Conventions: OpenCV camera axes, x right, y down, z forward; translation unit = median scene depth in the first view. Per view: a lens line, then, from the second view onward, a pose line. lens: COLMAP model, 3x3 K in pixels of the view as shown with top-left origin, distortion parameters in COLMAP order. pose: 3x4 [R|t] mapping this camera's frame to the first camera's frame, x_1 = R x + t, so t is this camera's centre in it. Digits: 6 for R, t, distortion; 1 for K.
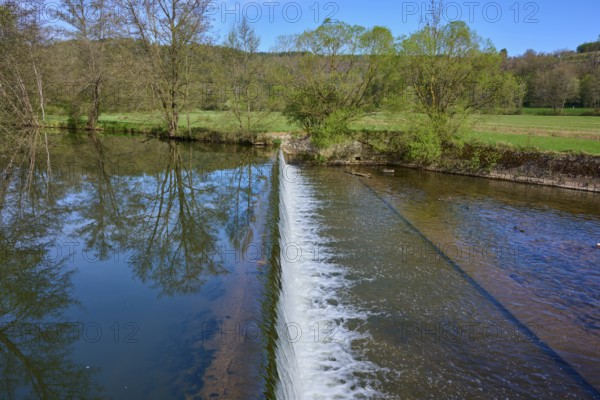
lens RADIAL K [[444.3, 0, 300.0], [0, 444.3, 200.0], [0, 0, 1]] dist [0.015035, 0.002726]
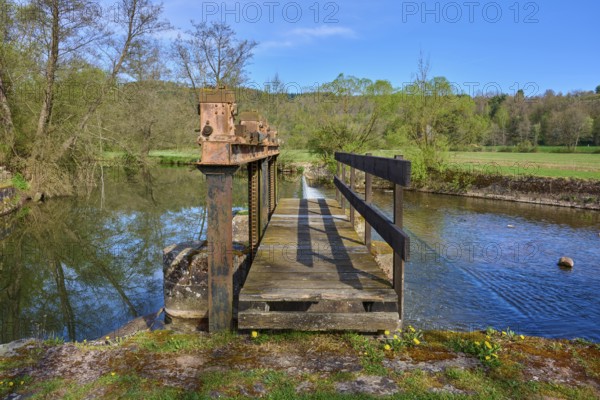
lens RADIAL K [[444.3, 0, 300.0], [0, 444.3, 200.0], [0, 0, 1]] dist [0.015035, 0.002726]
pose [[0.998801, 0.006793, -0.048482, 0.008171], [-0.010869, 0.996380, -0.084313, 0.061442], [0.047733, 0.084739, 0.995259, -0.240835]]
